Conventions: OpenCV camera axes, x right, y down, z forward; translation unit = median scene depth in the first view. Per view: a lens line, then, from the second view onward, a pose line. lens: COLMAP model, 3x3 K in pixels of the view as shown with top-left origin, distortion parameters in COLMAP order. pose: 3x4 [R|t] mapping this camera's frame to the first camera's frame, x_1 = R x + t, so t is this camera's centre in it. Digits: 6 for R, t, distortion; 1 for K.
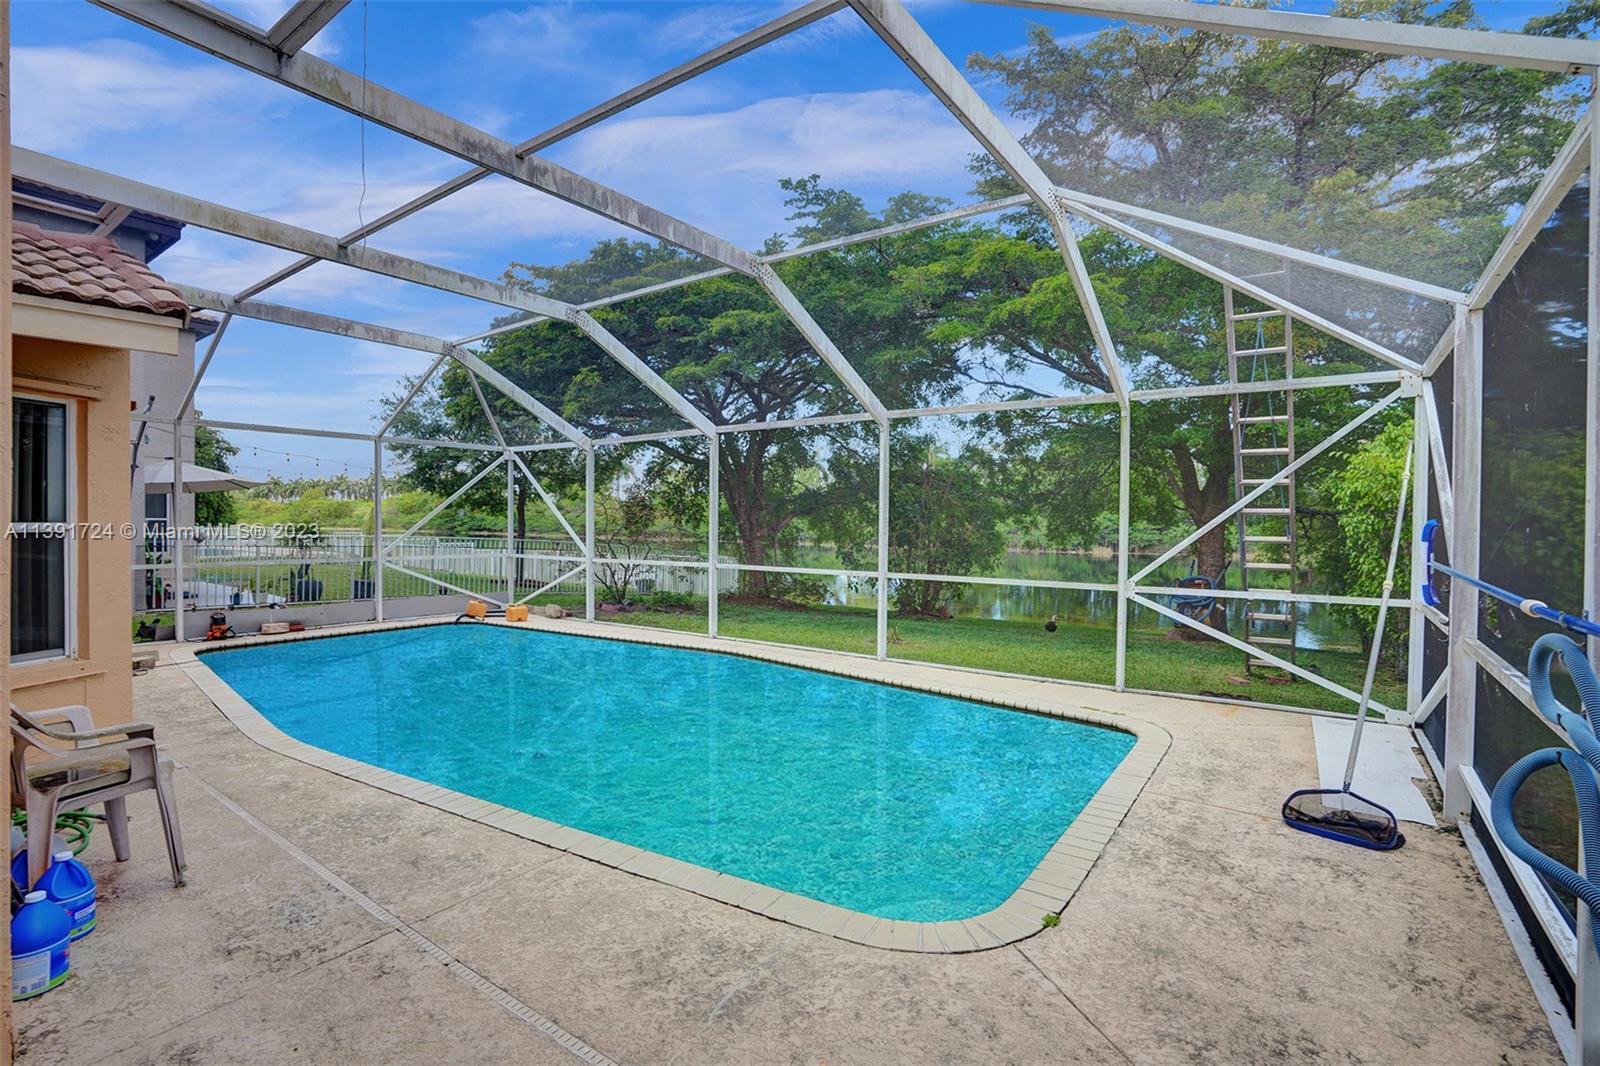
lens RADIAL K [[730.1, 0, 810.1], [0, 730.1, 527.1], [0, 0, 1]] dist [0.003200, 0.001113]
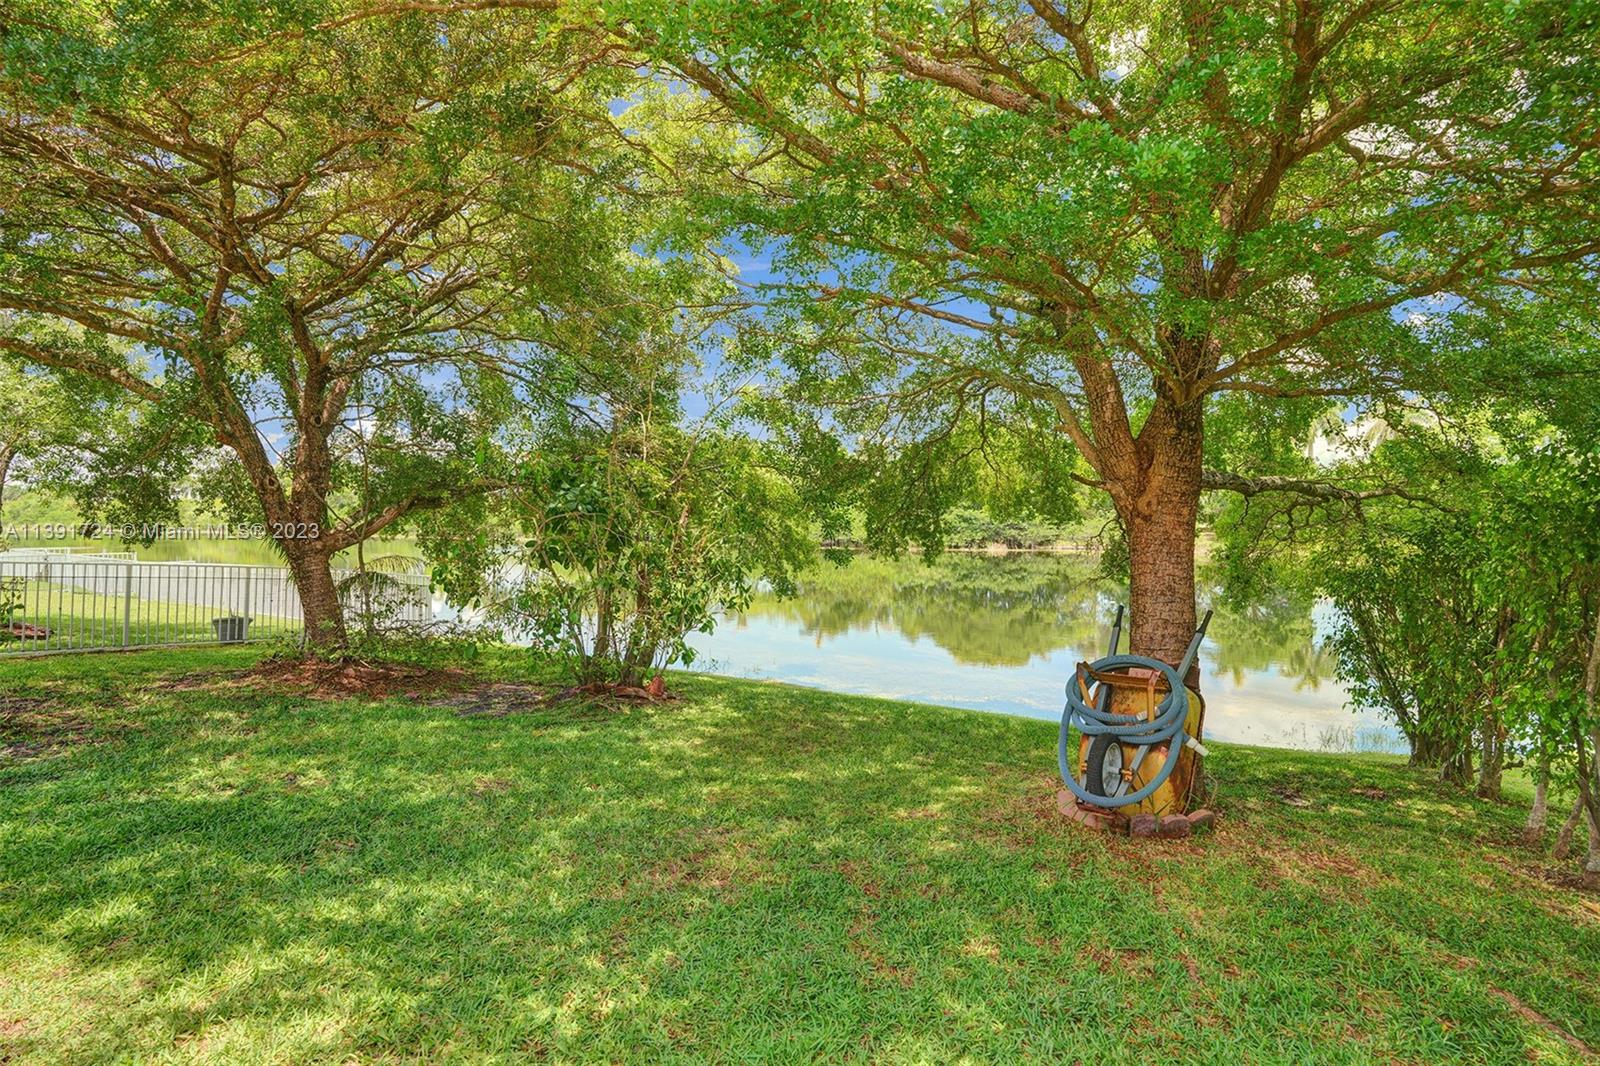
lens RADIAL K [[730.1, 0, 800.7], [0, 730.1, 524.4], [0, 0, 1]] dist [0.003200, 0.001113]
pose [[0.993651, -0.010885, 0.111978, 0.206468], [0.011004, 0.999939, -0.000448, -0.001943], [-0.111966, 0.001678, 0.993711, 0.417666]]
